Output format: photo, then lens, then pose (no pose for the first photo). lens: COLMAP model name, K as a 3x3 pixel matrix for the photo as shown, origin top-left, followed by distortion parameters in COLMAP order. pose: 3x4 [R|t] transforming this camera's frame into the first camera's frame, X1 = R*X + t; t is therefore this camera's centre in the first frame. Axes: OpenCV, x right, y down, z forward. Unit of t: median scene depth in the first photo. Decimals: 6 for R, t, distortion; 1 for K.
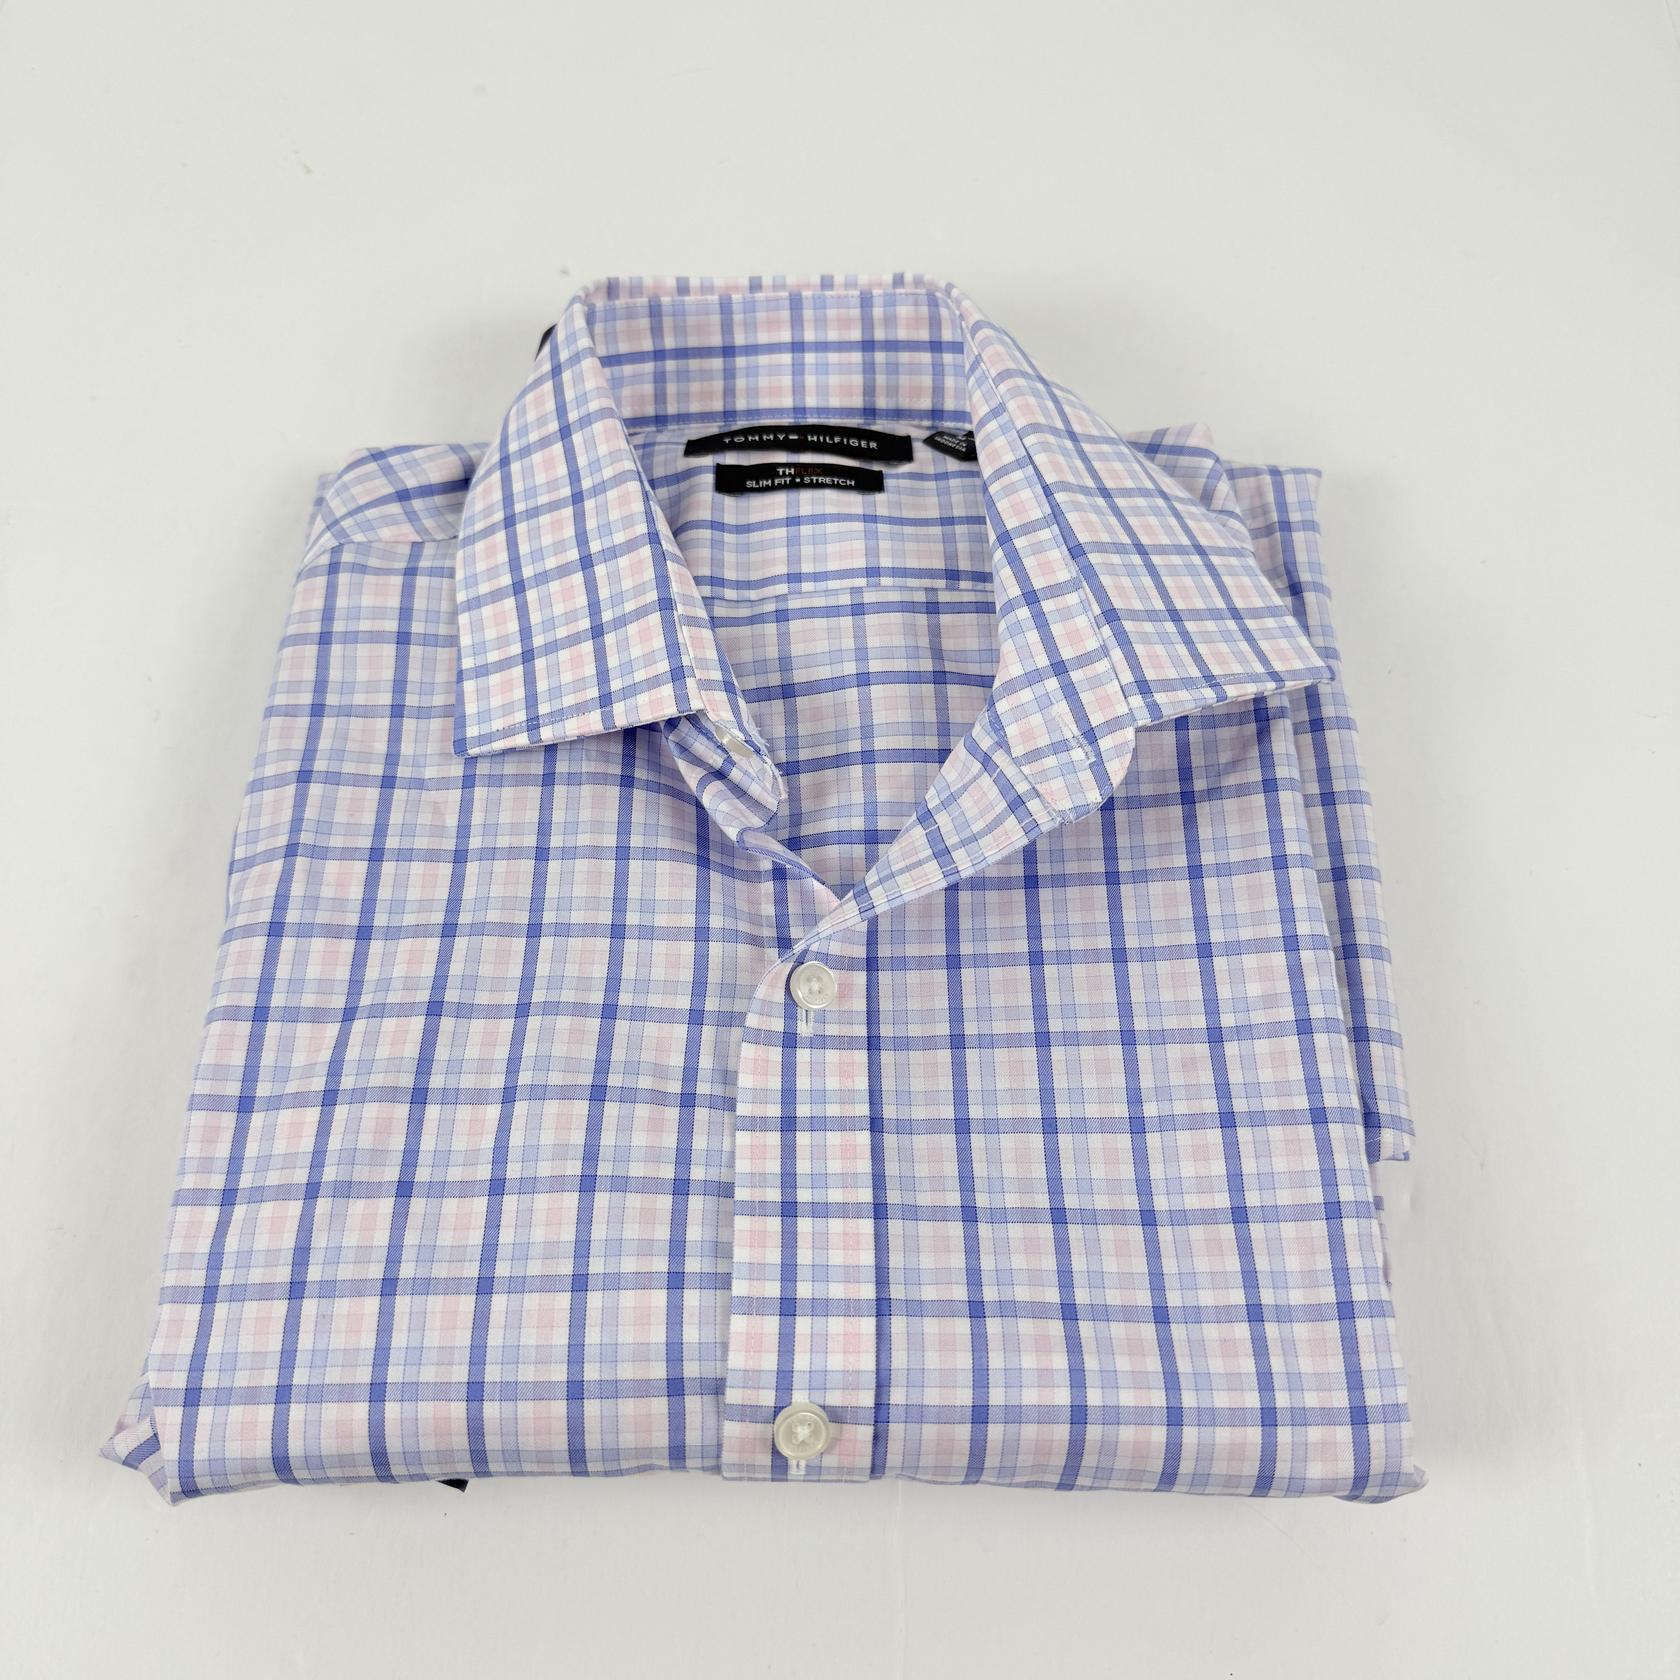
lens RADIAL K [[1601.6, 0, 840.3], [0, 1601.6, 831.8], [0, 0, 1]] dist [0.201163, -0.506737]
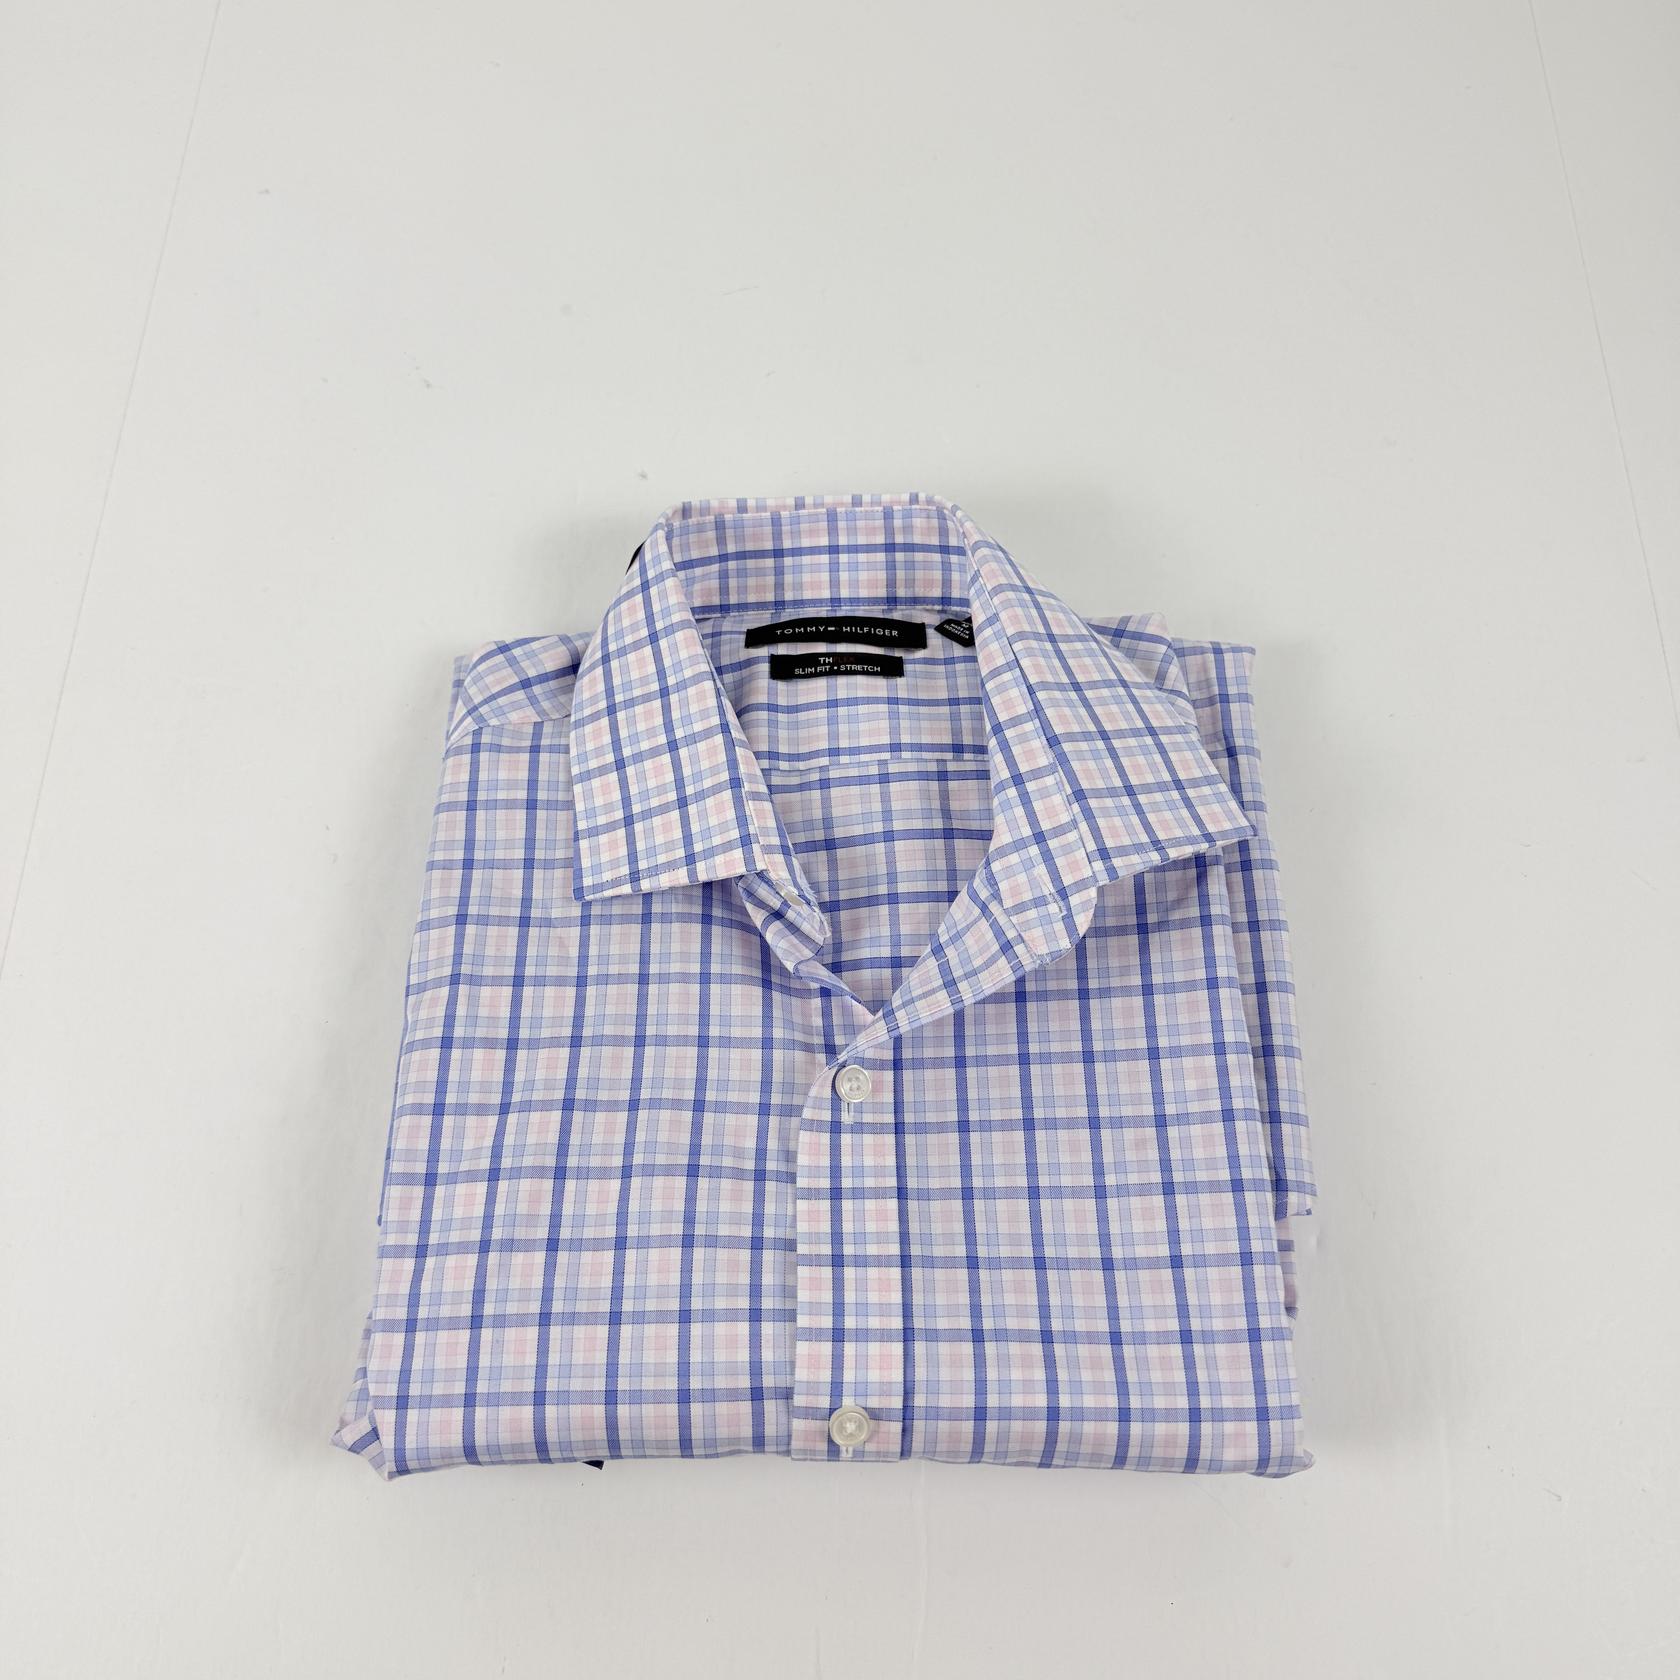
lens RADIAL K [[1592.3, 0, 830.0], [0, 1592.3, 833.1], [0, 0, 1]] dist [0.193179, -0.443920]
pose [[0.999711, -0.009215, -0.022211, -0.004520], [0.009885, 0.999494, 0.030249, -0.144977], [0.021921, -0.030460, 0.999296, -0.291731]]
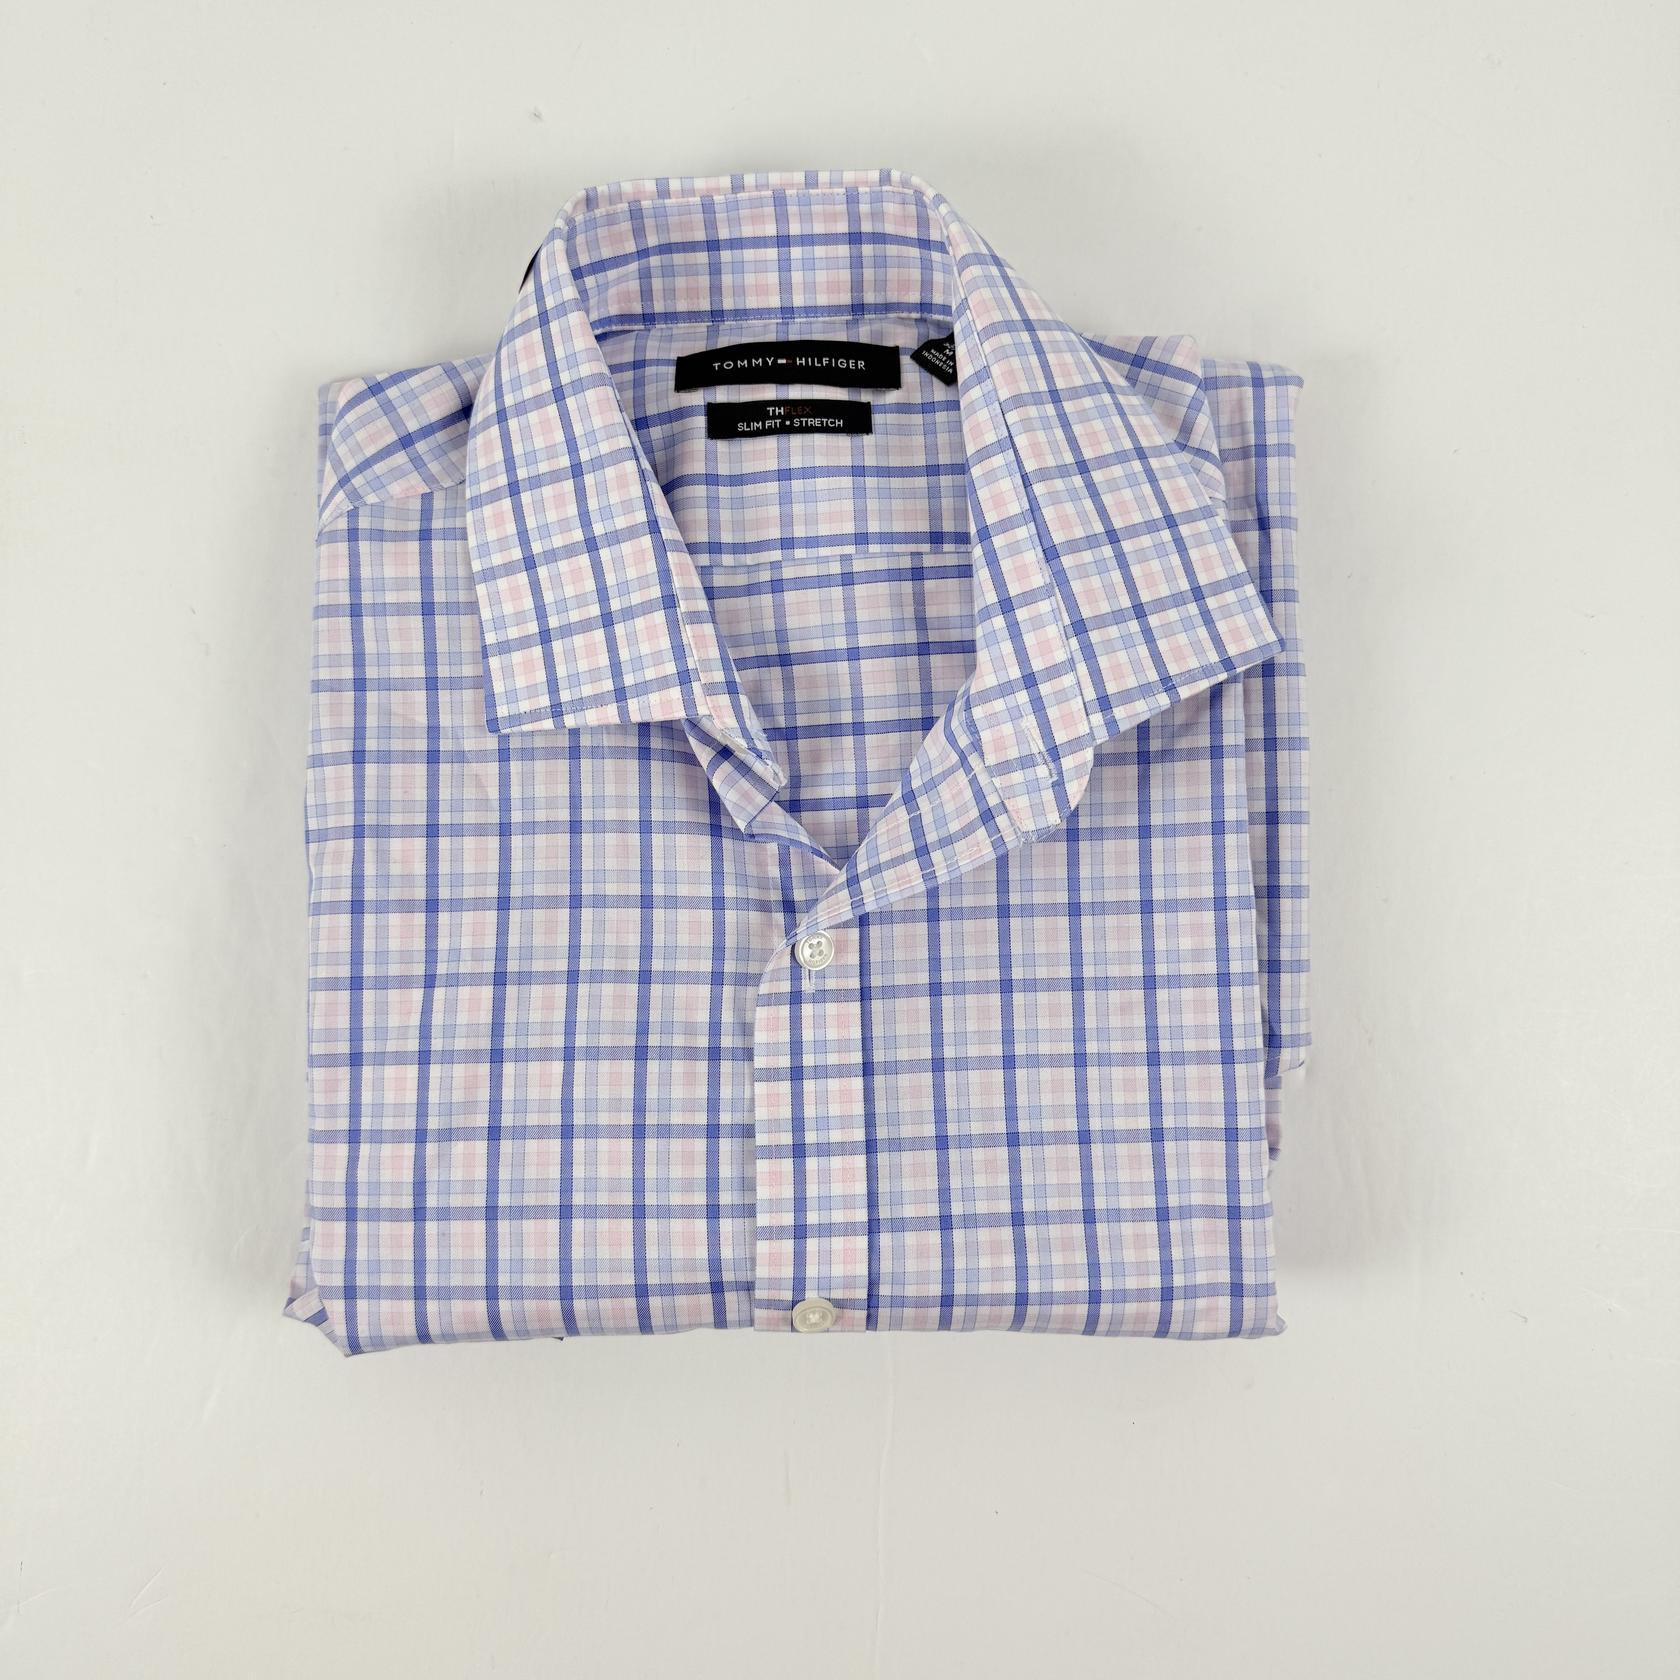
lens RADIAL K [[1601.6, 0, 840.3], [0, 1601.6, 831.8], [0, 0, 1]] dist [0.201163, -0.506737]
pose [[0.999799, -0.015879, -0.012251, 0.017916], [0.019434, 0.917945, 0.396231, -0.443350], [0.004954, -0.396389, 0.918069, -0.054258]]
